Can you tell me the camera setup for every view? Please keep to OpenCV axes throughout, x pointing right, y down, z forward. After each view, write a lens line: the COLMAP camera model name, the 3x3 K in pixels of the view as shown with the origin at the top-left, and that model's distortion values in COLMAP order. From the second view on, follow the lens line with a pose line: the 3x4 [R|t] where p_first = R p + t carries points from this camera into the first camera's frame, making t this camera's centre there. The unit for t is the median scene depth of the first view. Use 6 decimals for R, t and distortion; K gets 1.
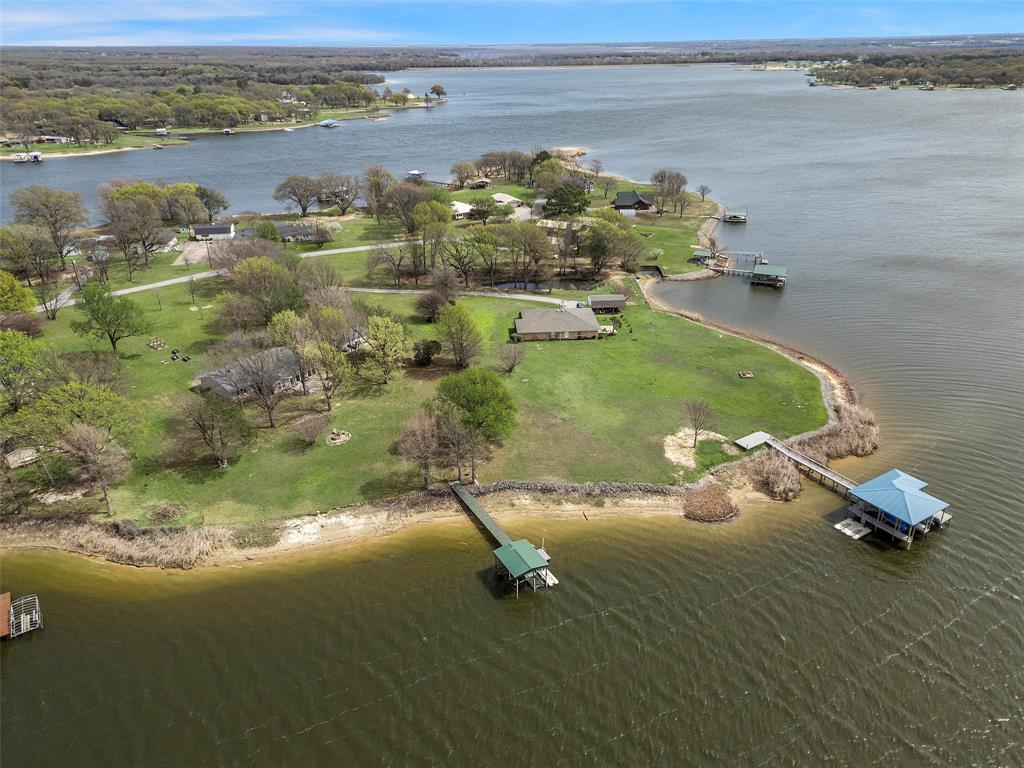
lens RADIAL K [[722.2, 0, 512.0], [0, 722.2, 384.0], [0, 0, 1]] dist [0.070219, -0.061046]
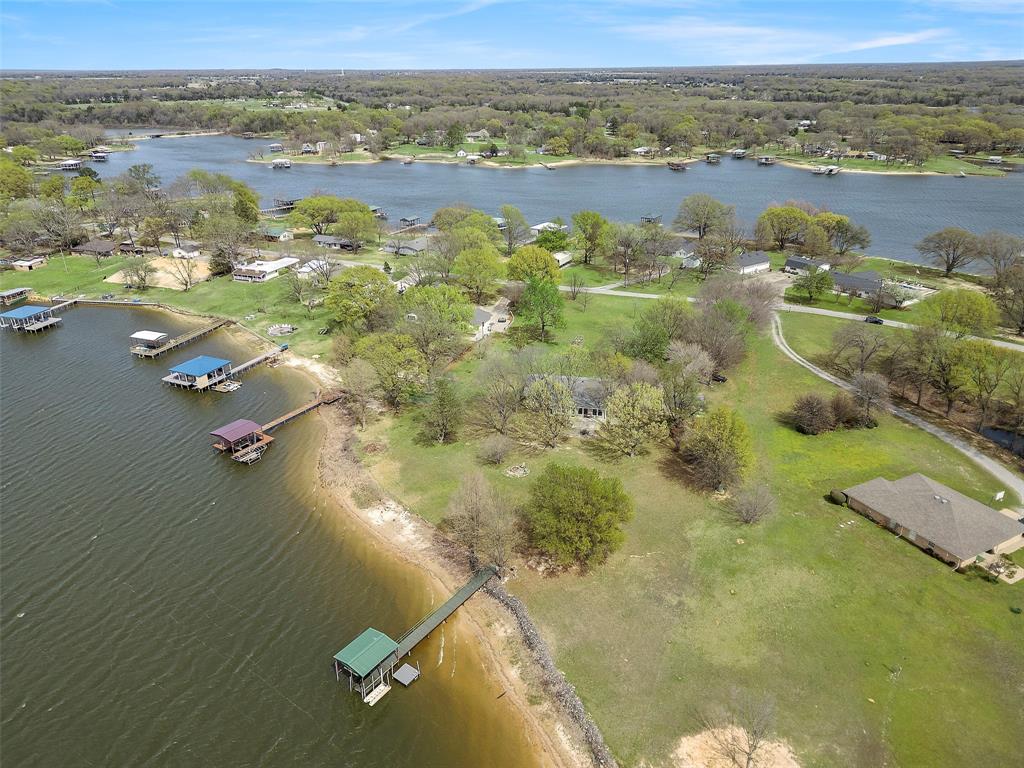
lens RADIAL K [[722.2, 0, 512.0], [0, 722.2, 384.0], [0, 0, 1]] dist [0.070219, -0.061046]
pose [[0.396405, 0.369692, -0.840352, 0.376259], [-0.381570, 0.898881, 0.215448, -0.168892], [0.835025, 0.235248, 0.497384, 0.321047]]
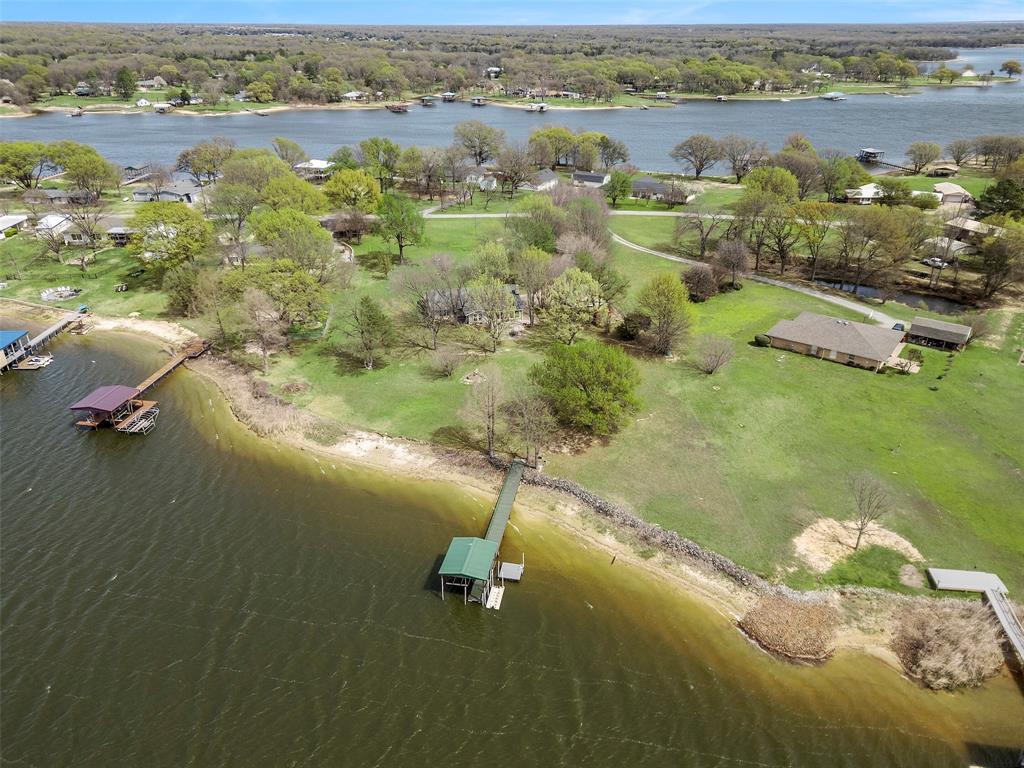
lens RADIAL K [[722.2, 0, 512.0], [0, 722.2, 384.0], [0, 0, 1]] dist [0.070219, -0.061046]
pose [[0.754744, 0.295648, -0.585623, 0.242678], [-0.283500, 0.952022, 0.115251, -0.028714], [0.591599, 0.079039, 0.802348, 0.184495]]
